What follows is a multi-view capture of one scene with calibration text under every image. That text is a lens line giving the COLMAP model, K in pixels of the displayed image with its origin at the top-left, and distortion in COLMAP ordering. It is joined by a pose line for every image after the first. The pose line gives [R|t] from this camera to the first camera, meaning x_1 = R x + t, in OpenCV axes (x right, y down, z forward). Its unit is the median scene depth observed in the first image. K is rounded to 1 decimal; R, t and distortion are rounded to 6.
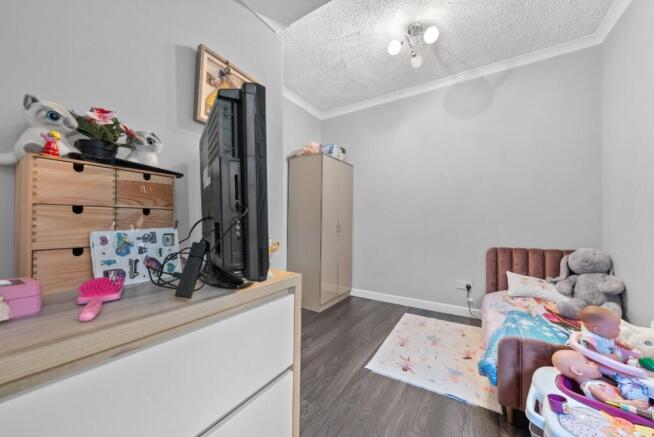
lens RADIAL K [[243.0, 0, 327.0], [0, 243.0, 218.5], [0, 0, 1]] dist [0.000037, 0.000119]
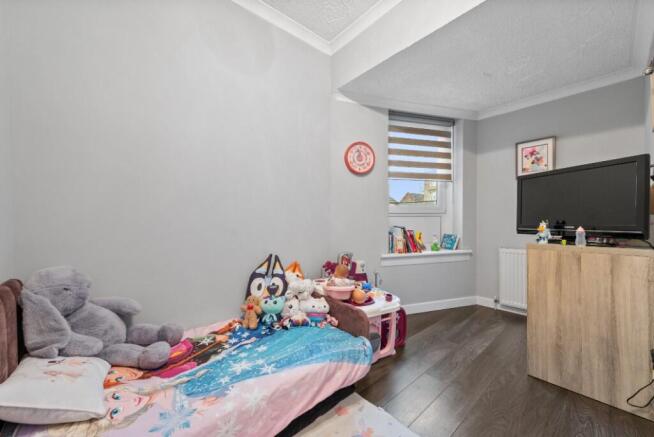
lens RADIAL K [[238.7, 0, 327.0], [0, 238.7, 218.5], [0, 0, 1]] dist [0.000574, -0.000022]
pose [[-0.952199, -0.003018, 0.305464, 0.304681], [-0.005001, 0.999971, -0.005709, 0.012176], [-0.305438, -0.006963, -0.952186, 1.234562]]
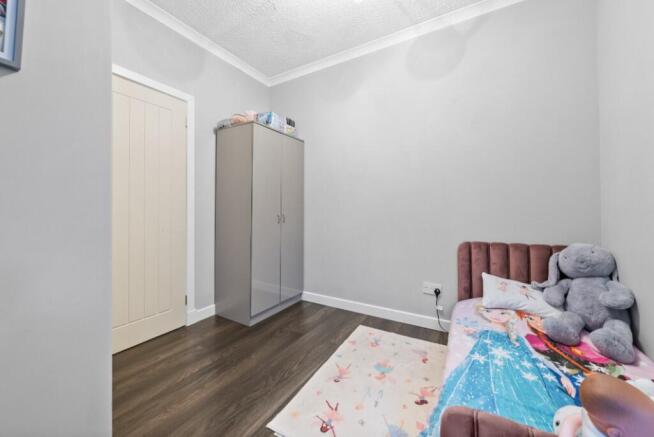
lens RADIAL K [[251.3, 0, 326.3], [0, 251.3, 204.0], [0, 0, 1]] dist [-0.000387, -0.000157]
pose [[0.999453, -0.002127, 0.033005, 0.232951], [0.002466, 0.999945, -0.010241, 0.005133], [-0.032981, 0.010317, 0.999403, 0.229261]]
